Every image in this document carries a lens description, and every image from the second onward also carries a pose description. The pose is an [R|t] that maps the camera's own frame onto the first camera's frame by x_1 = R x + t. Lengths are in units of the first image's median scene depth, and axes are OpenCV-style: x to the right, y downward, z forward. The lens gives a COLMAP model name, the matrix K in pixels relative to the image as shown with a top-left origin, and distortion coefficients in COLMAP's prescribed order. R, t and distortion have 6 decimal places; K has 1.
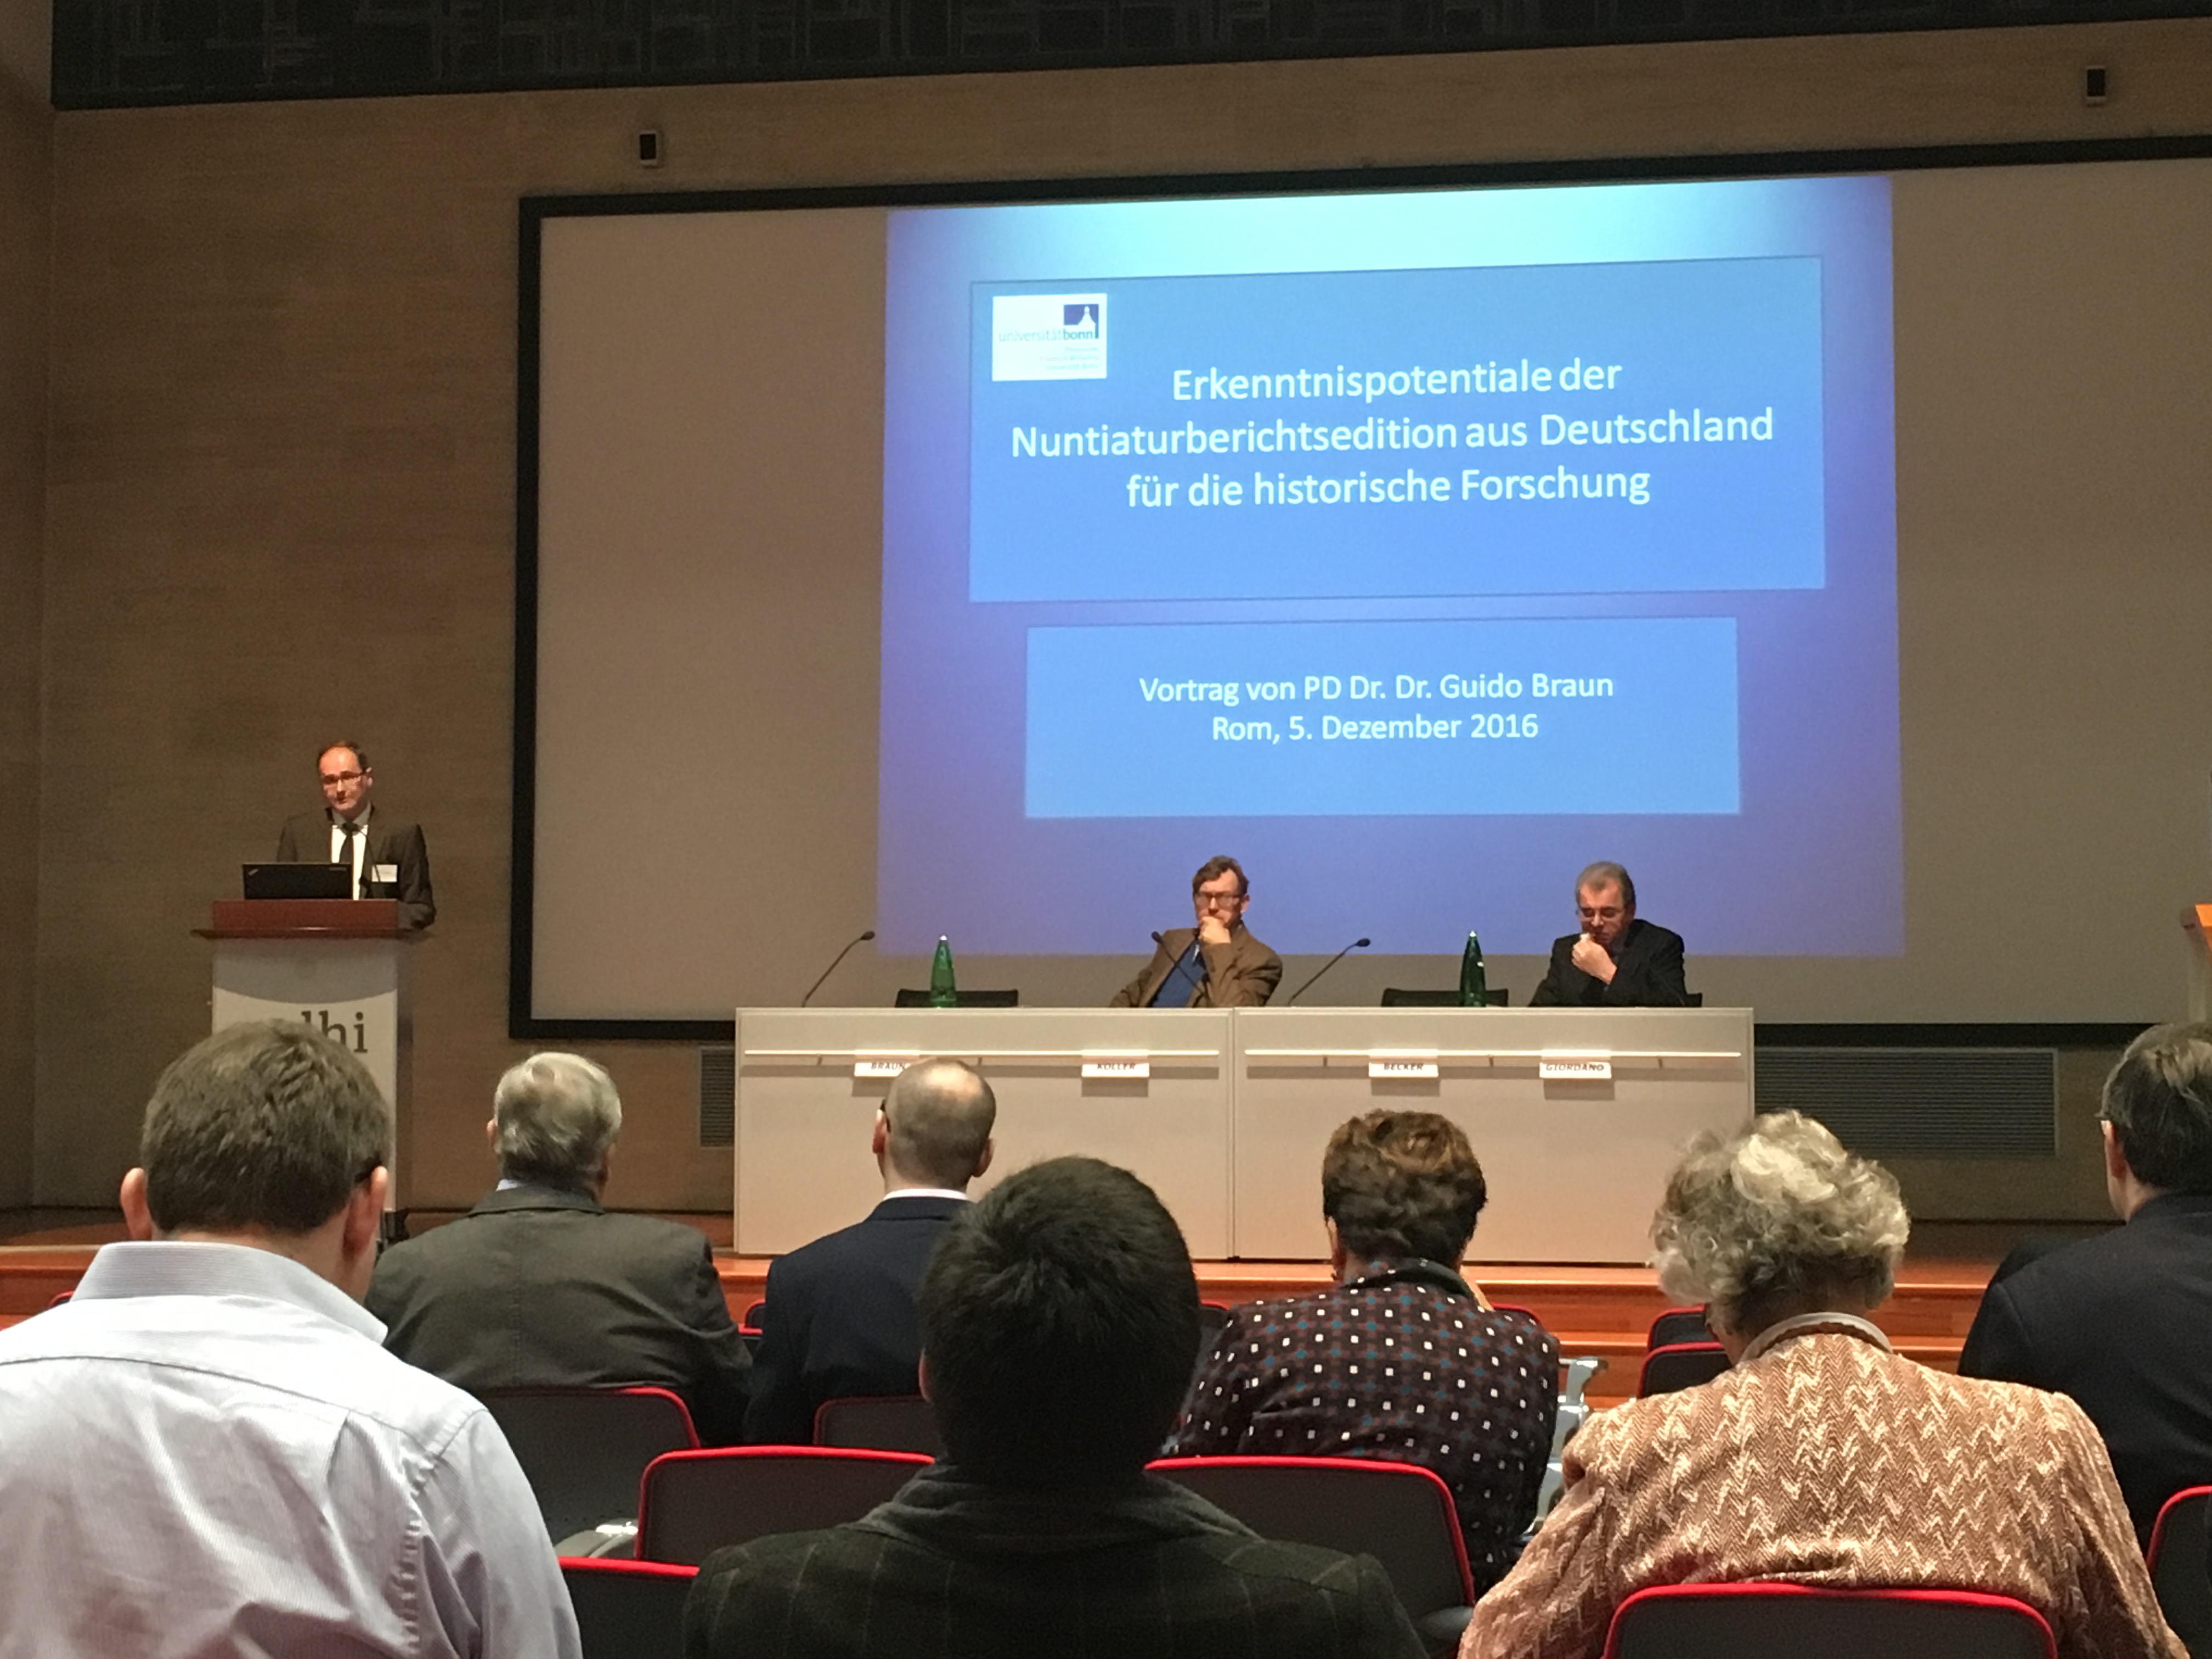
lens RADIAL K [[3737.2, 0, 1106.0], [0, 3737.2, 829.5], [0, 0, 1]] dist [0.004367, 0.214384]
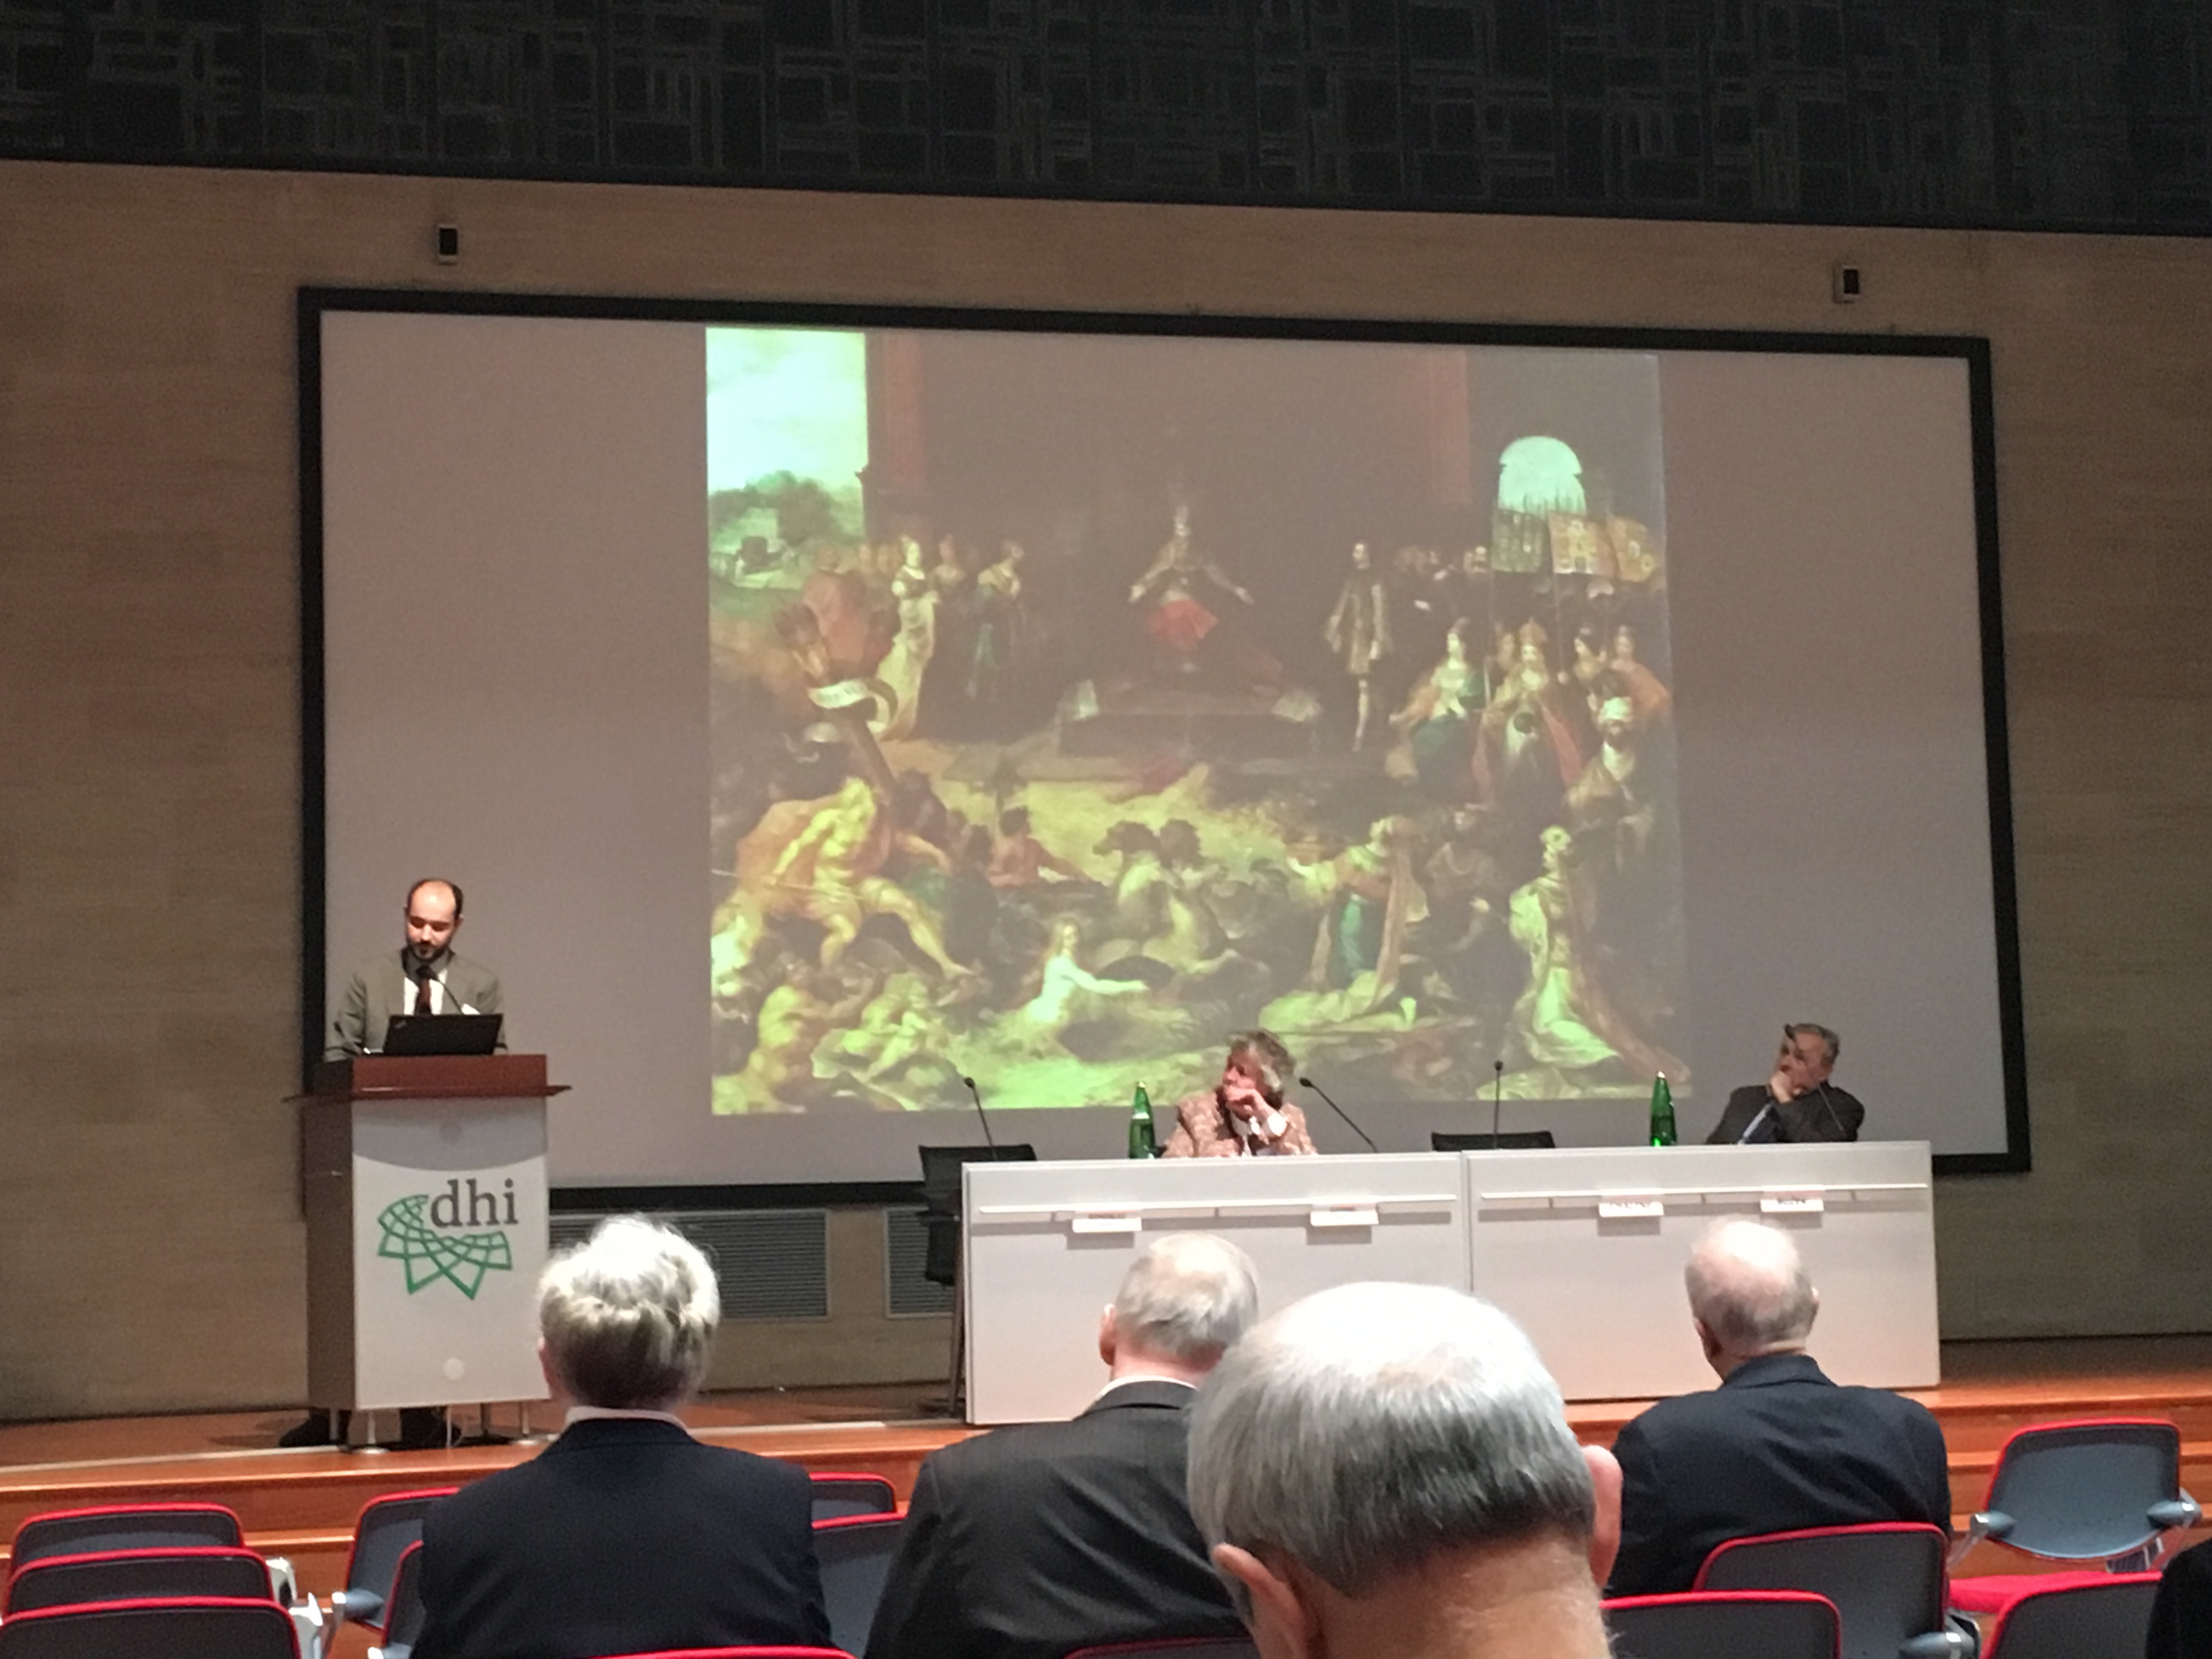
lens RADIAL K [[3853.8, 0, 1094.2], [0, 3853.8, 826.7], [0, 0, 1]] dist [0.053611, -0.000834]
pose [[0.920293, 0.011631, 0.391056, -0.452083], [0.005367, 0.999089, -0.042346, 0.004090], [-0.391193, 0.041070, 0.919392, 0.085318]]
